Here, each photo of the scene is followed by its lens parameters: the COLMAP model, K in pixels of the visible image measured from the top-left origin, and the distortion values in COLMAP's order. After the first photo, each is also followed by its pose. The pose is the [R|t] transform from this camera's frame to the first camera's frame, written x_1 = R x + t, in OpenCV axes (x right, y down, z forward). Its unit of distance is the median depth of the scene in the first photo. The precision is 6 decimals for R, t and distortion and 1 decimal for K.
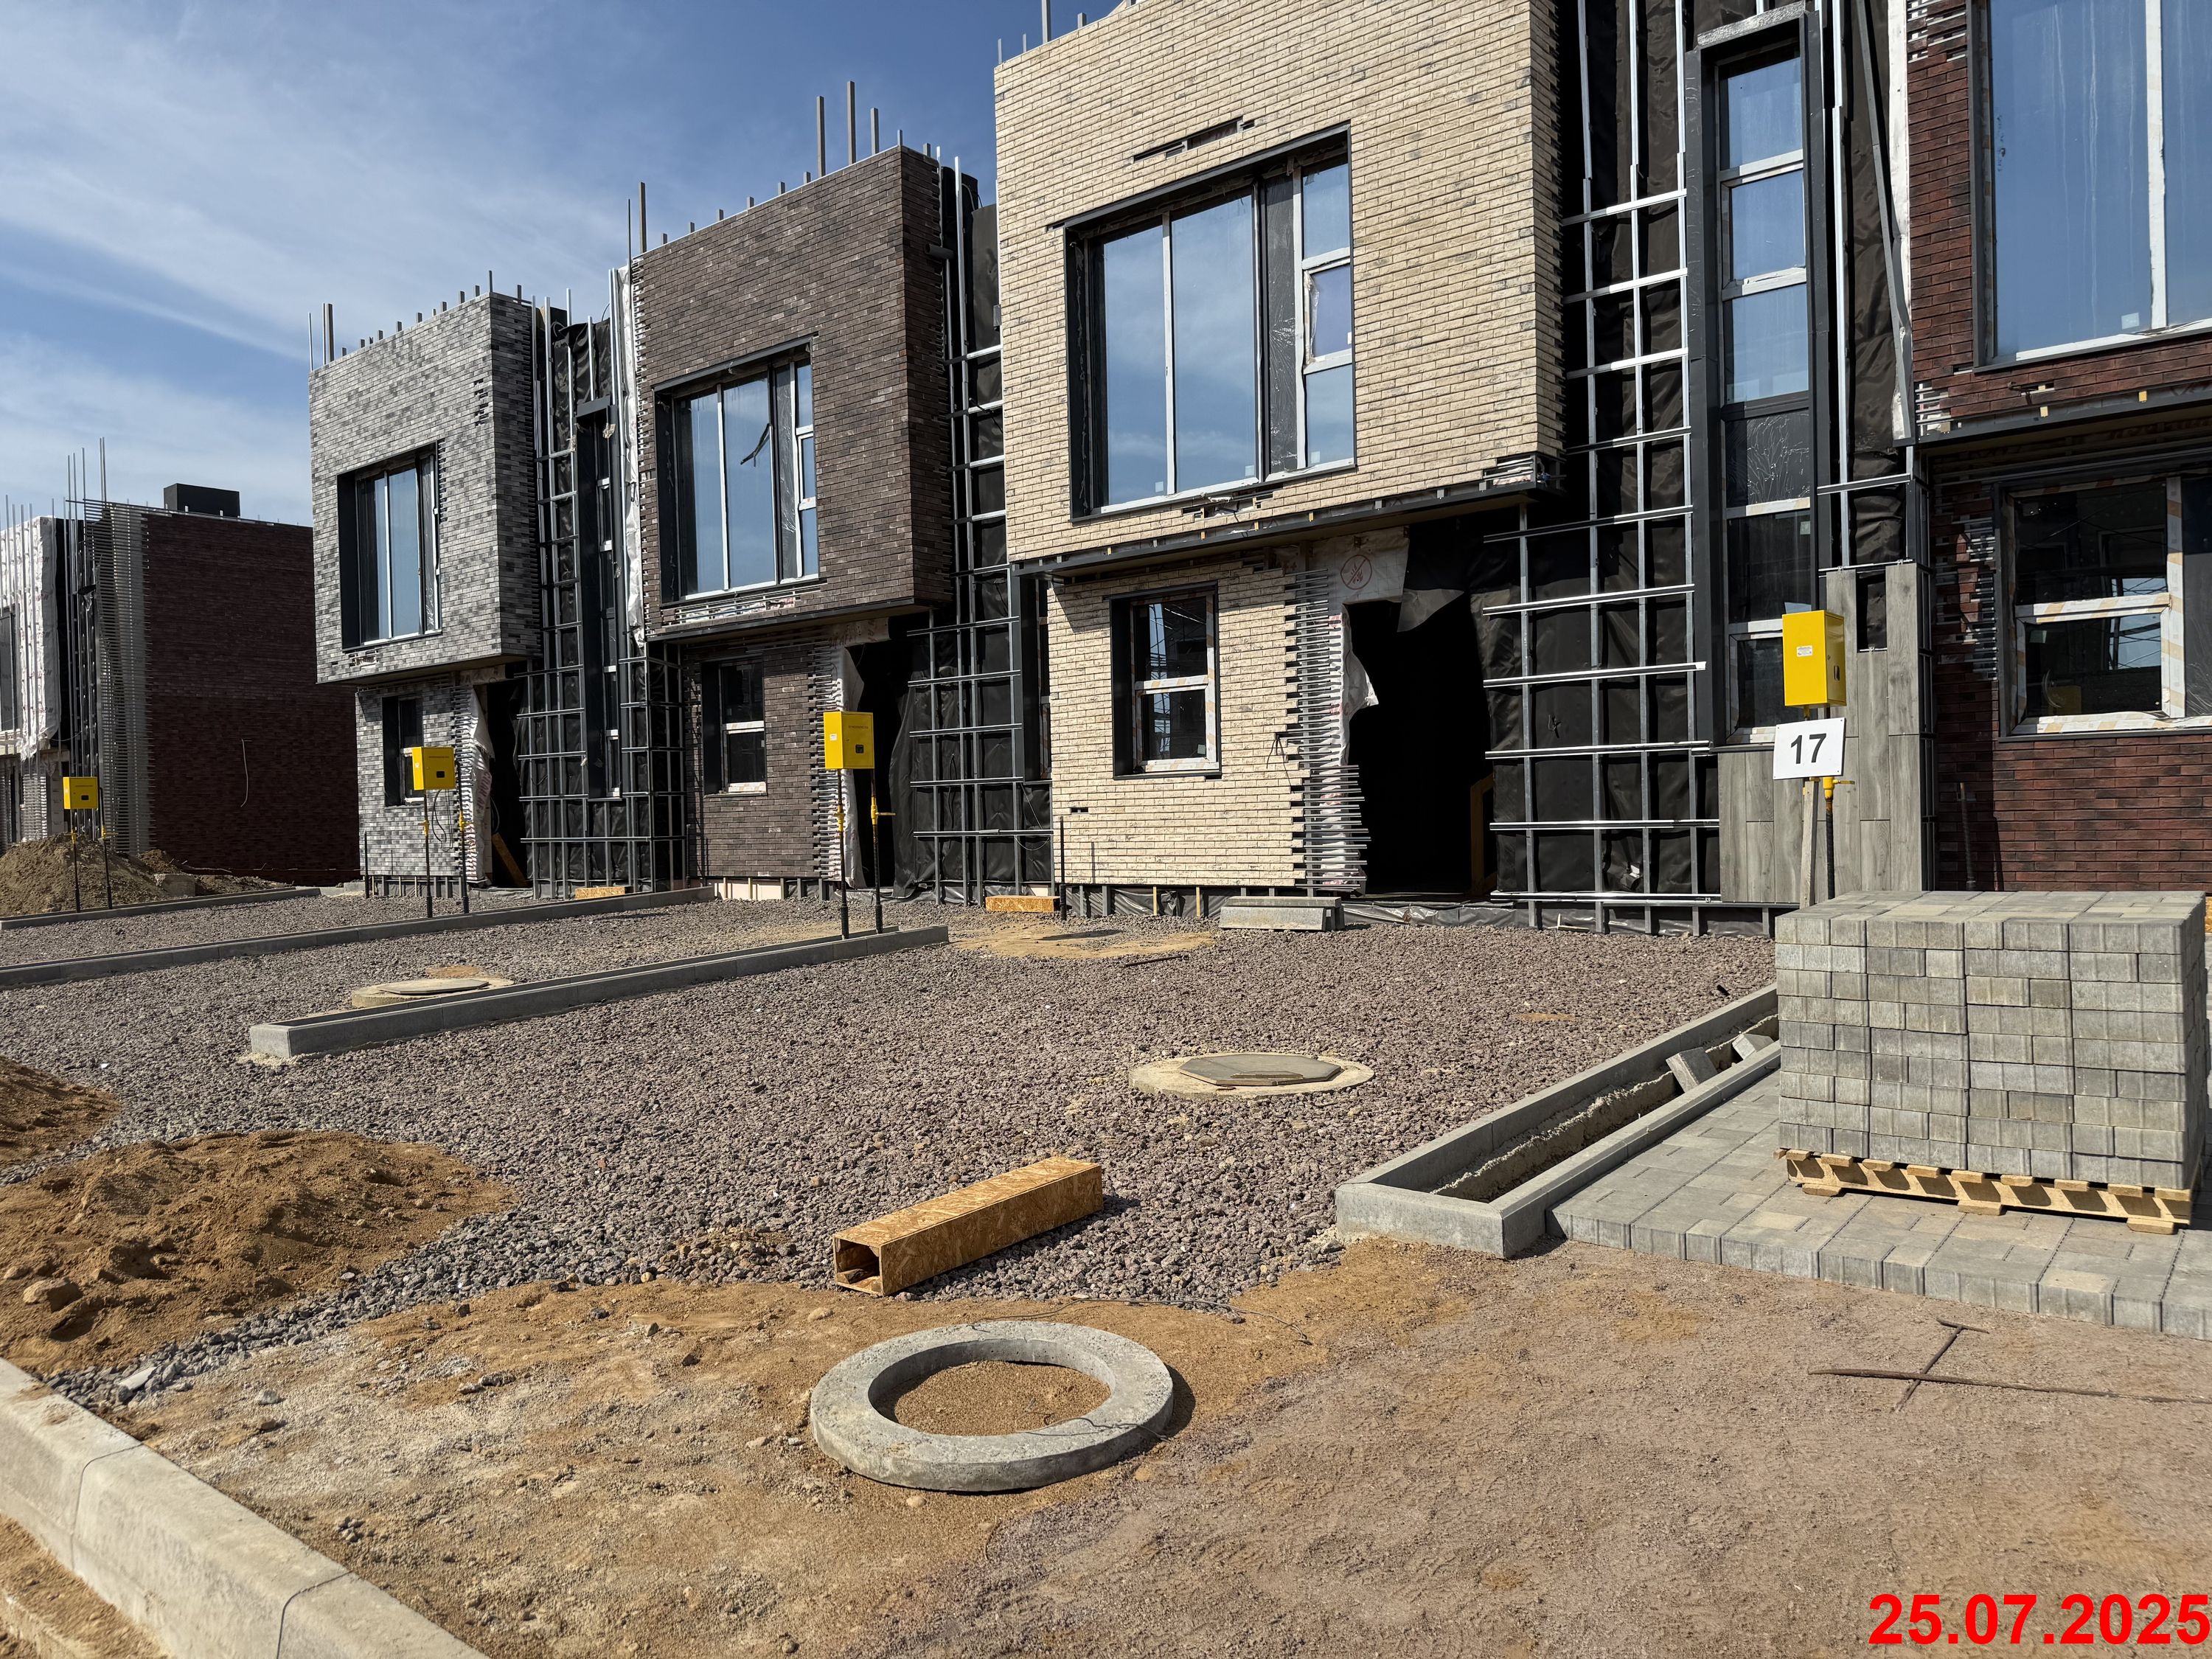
lens RADIAL K [[1561.5, 0, 1106.0], [0, 1561.5, 829.5], [0, 0, 1]] dist [0.113845, -0.177870]
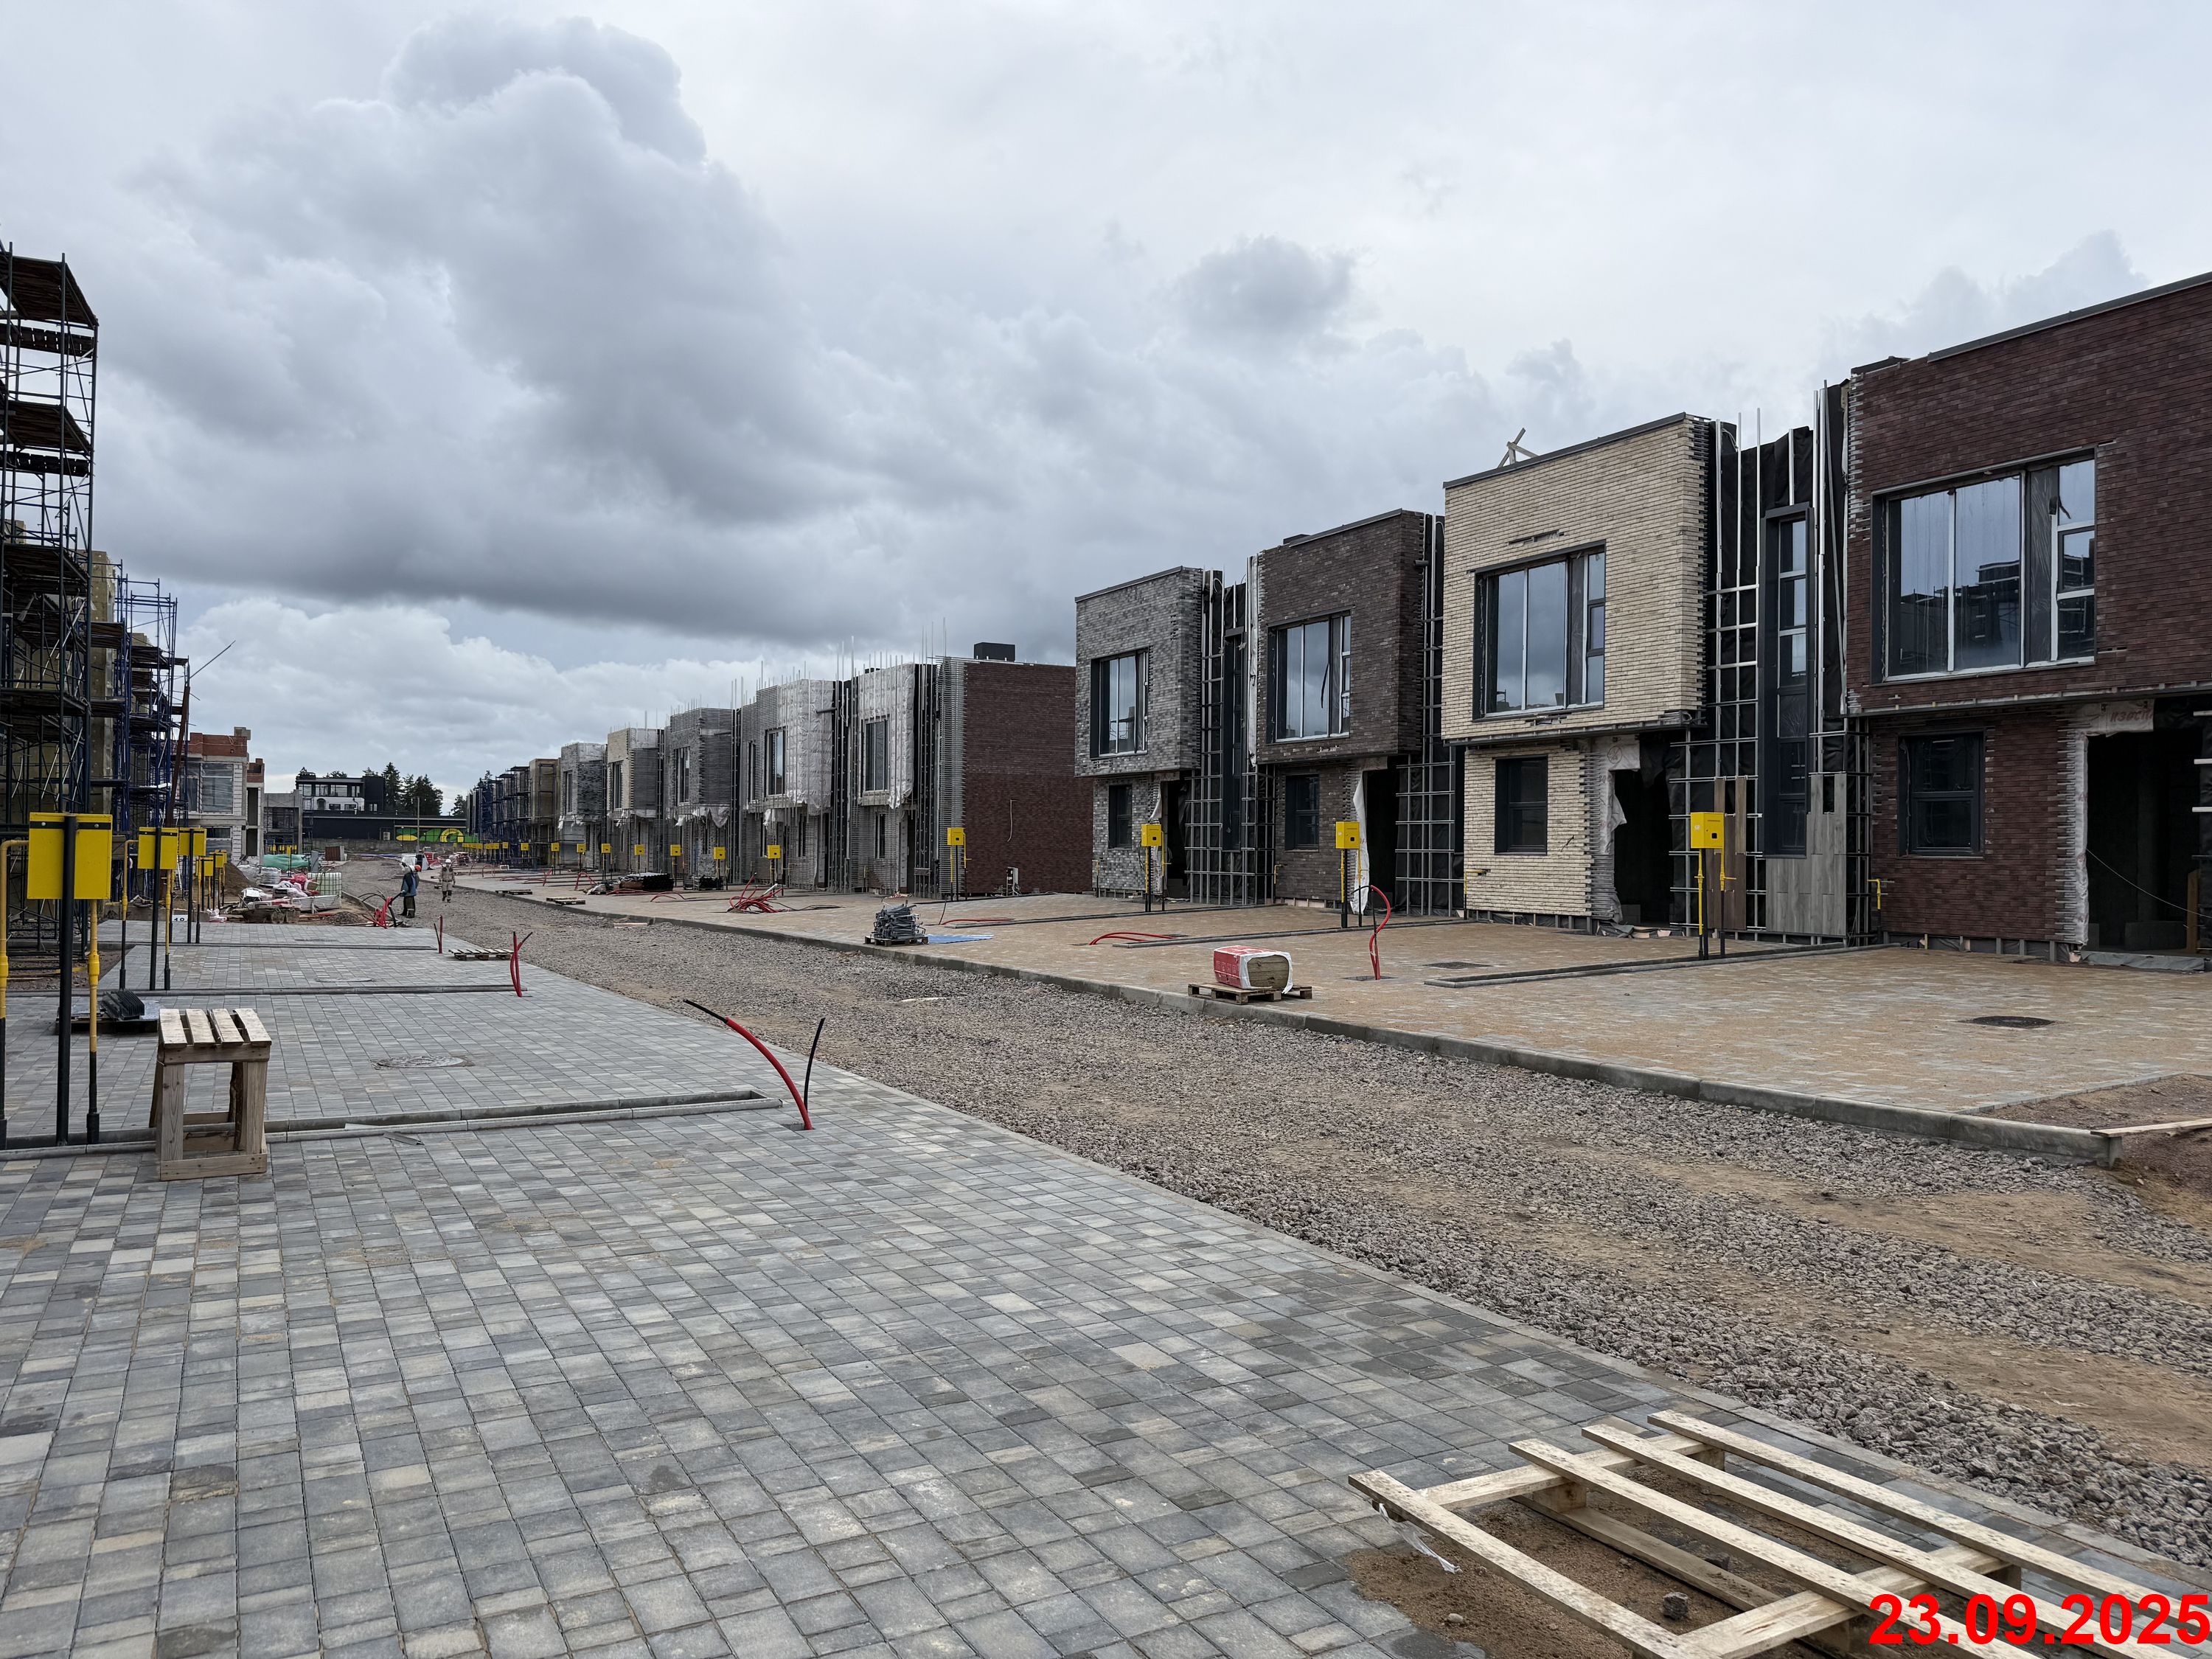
lens RADIAL K [[1561.5, 0, 1106.0], [0, 1561.5, 829.5], [0, 0, 1]] dist [0.113845, -0.177870]
pose [[0.931554, 0.028374, -0.362494, 0.228628], [-0.035243, 0.999302, -0.012351, -0.020636], [0.361891, 0.024281, 0.931904, -0.842661]]
